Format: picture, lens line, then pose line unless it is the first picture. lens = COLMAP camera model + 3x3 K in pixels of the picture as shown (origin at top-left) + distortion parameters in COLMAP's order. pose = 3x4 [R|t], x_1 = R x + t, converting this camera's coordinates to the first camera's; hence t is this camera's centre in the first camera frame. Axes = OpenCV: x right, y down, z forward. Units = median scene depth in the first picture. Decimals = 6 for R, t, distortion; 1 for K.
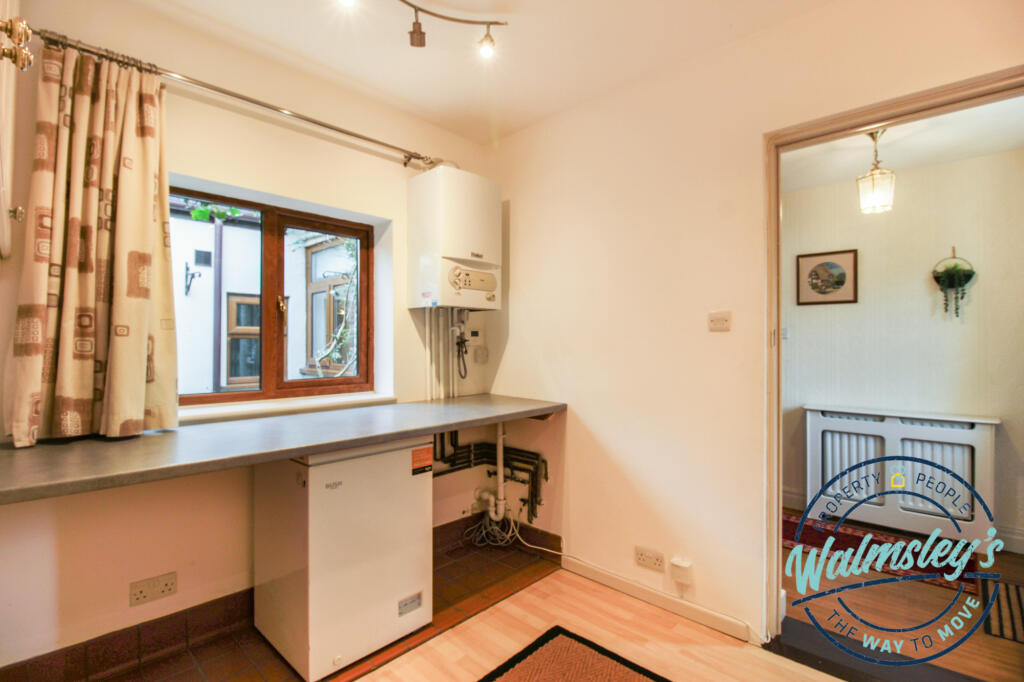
lens RADIAL K [[472.9, 0, 504.9], [0, 472.9, 341.6], [0, 0, 1]] dist [0.000342, -0.002053]
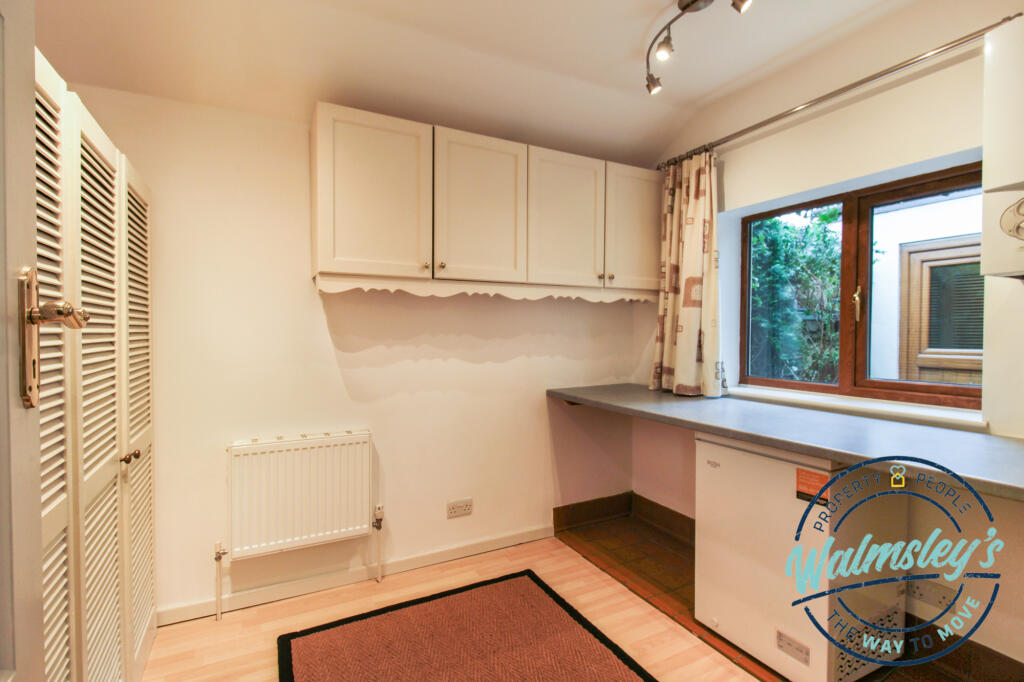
lens RADIAL K [[472.9, 0, 505.5], [0, 472.9, 339.1], [0, 0, 1]] dist [0.000342, -0.002053]
pose [[-0.327157, 0.011524, -0.944900, 0.758411], [0.003228, 0.999933, 0.011078, -0.006945], [0.944964, 0.000574, -0.327173, 0.793161]]
